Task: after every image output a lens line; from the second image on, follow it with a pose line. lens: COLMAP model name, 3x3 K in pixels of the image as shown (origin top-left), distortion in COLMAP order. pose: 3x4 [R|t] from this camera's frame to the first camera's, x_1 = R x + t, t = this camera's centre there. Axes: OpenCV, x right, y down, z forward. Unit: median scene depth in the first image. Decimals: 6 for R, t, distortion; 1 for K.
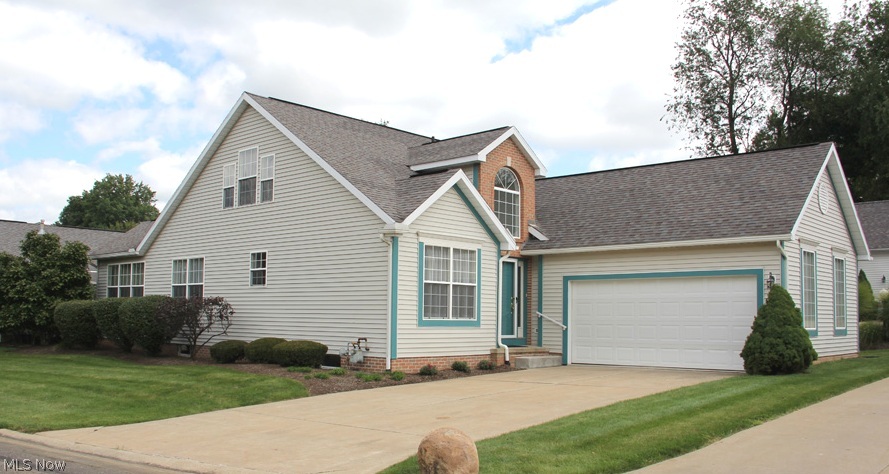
lens RADIAL K [[794.8, 0, 444.5], [0, 794.8, 237.0], [0, 0, 1]] dist [-0.121072, 0.001724]
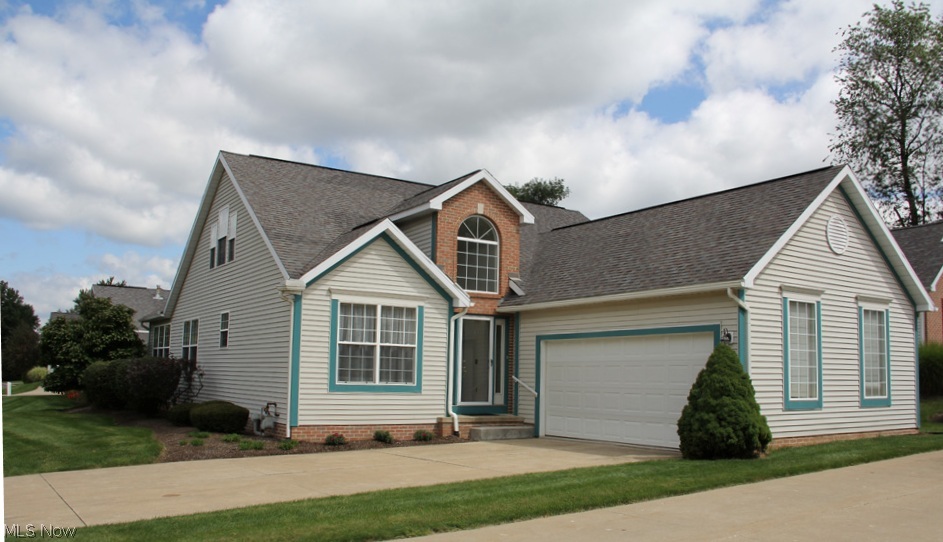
lens RADIAL K [[791.1, 0, 471.5], [0, 791.1, 271.0], [0, 0, 1]] dist [-0.174504, 0.143238]
pose [[0.970466, -0.027548, -0.239658, 0.297700], [0.019412, 0.999154, -0.036244, 0.008251], [0.240454, 0.030521, 0.970181, 0.133937]]
